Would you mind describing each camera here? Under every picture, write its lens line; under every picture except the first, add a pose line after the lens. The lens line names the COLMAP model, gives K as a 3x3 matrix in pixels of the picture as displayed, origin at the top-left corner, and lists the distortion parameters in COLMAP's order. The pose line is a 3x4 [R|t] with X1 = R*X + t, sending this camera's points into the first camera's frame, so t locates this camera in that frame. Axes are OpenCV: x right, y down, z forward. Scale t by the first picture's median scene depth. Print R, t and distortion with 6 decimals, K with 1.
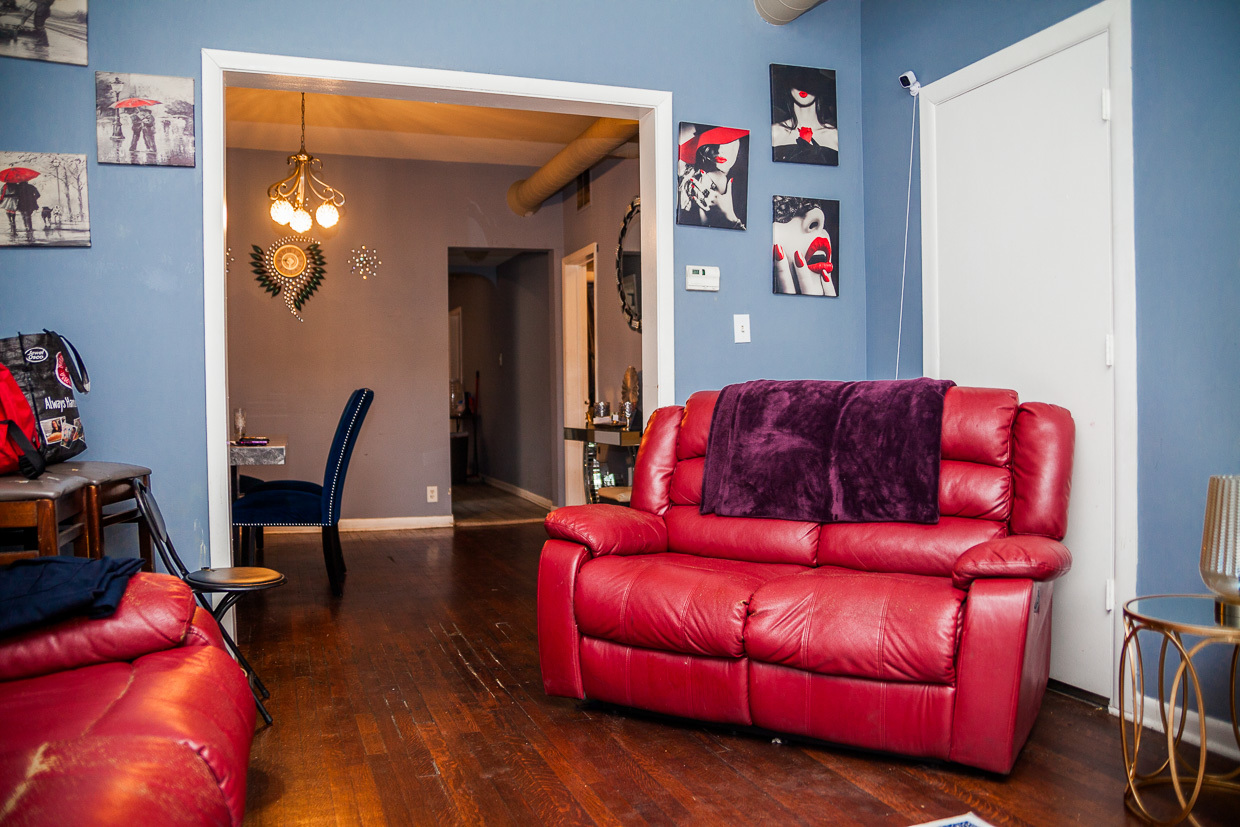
lens RADIAL K [[1009.6, 0, 618.9], [0, 1009.6, 411.8], [0, 0, 1]] dist [-0.049911, 0.052162]
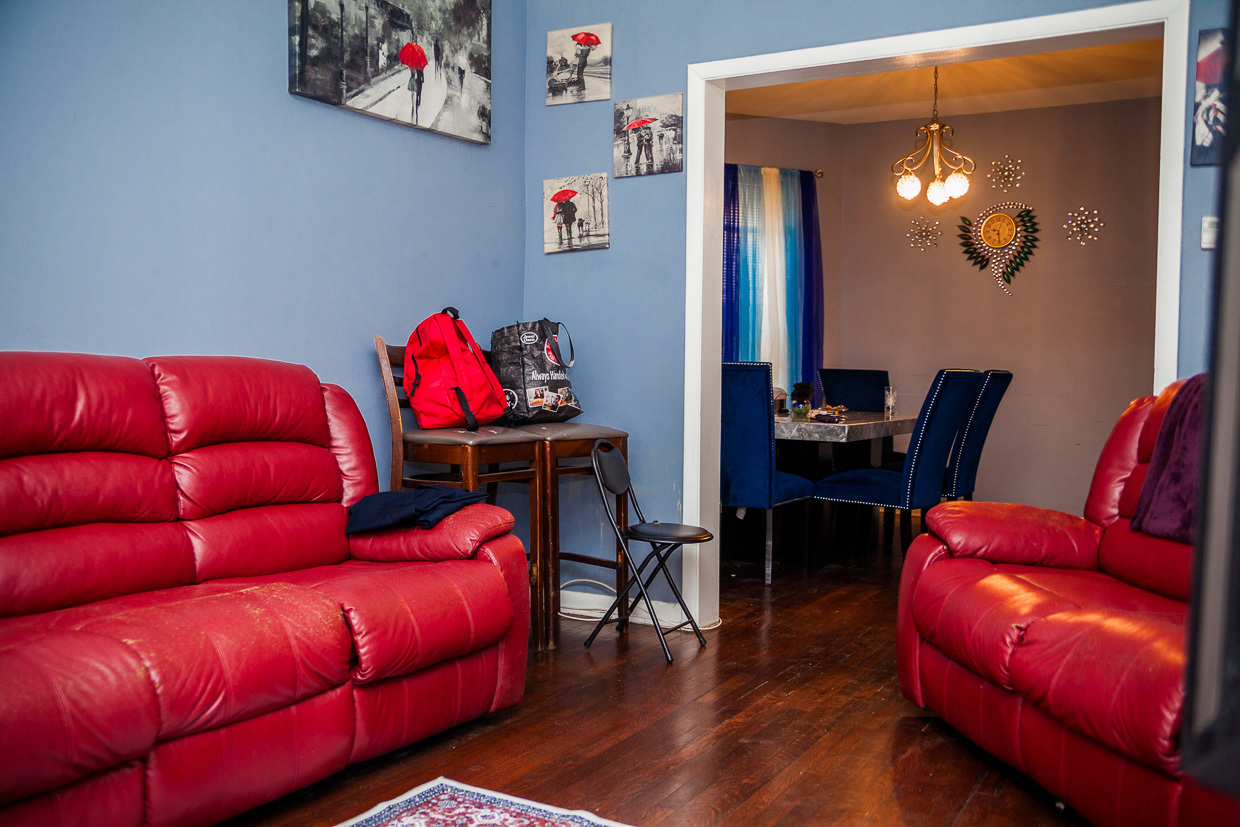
lens RADIAL K [[1150.3, 0, 621.5], [0, 1150.3, 421.3], [0, 0, 1]] dist [-0.071610, 0.000000]
pose [[0.636318, 0.048222, -0.769918, 0.564503], [-0.029222, 0.998835, 0.038409, -0.008522], [0.770873, -0.001942, 0.636986, 0.121430]]
